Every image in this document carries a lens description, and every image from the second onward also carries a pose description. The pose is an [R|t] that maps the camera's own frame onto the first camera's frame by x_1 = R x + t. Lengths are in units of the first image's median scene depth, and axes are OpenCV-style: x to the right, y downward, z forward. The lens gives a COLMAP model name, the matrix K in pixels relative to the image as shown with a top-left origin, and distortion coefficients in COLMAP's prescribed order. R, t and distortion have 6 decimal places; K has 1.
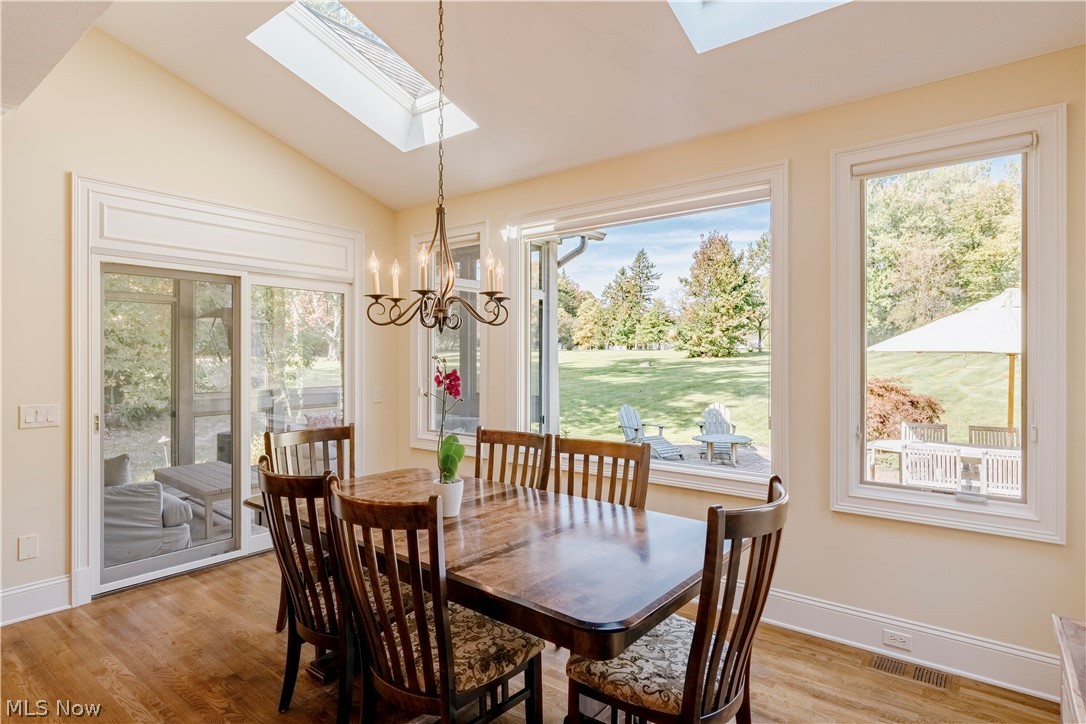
lens RADIAL K [[595.5, 0, 543.0], [0, 595.5, 362.0], [0, 0, 1]] dist [-0.001730, -0.000131]
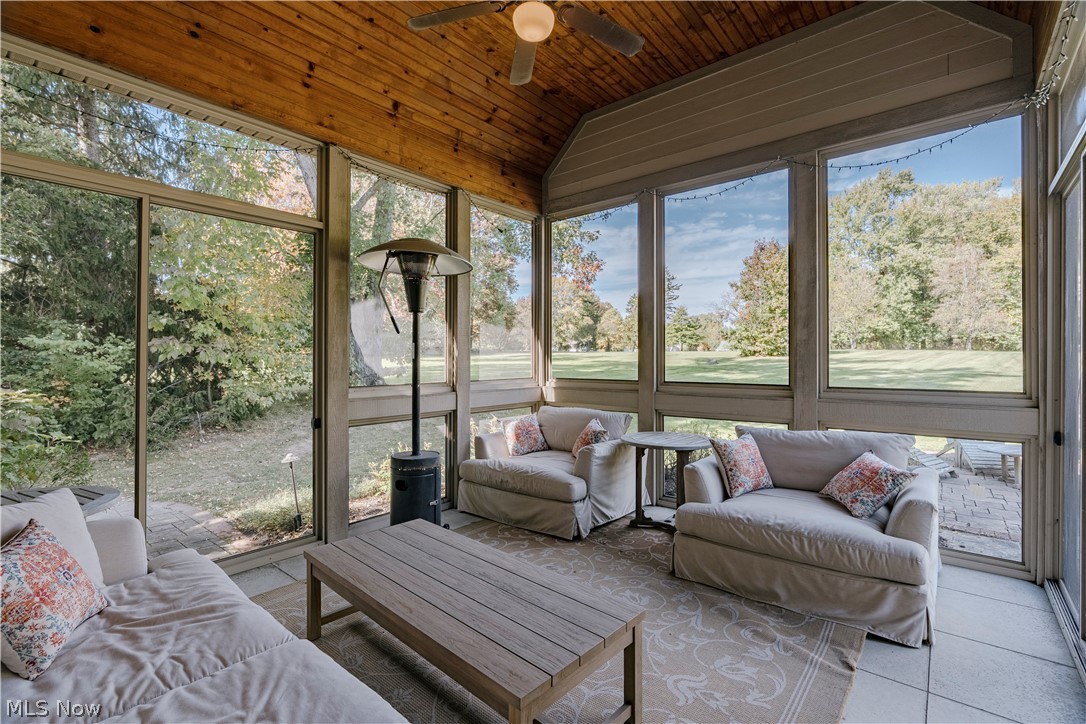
lens RADIAL K [[493.0, 0, 543.0], [0, 493.0, 362.0], [0, 0, 1]] dist [-0.003522, 0.001583]
pose [[0.999606, 0.001354, -0.028041, -0.088581], [-0.001465, 0.999991, -0.003924, 0.006606], [0.028036, 0.003963, 0.999599, 0.120597]]
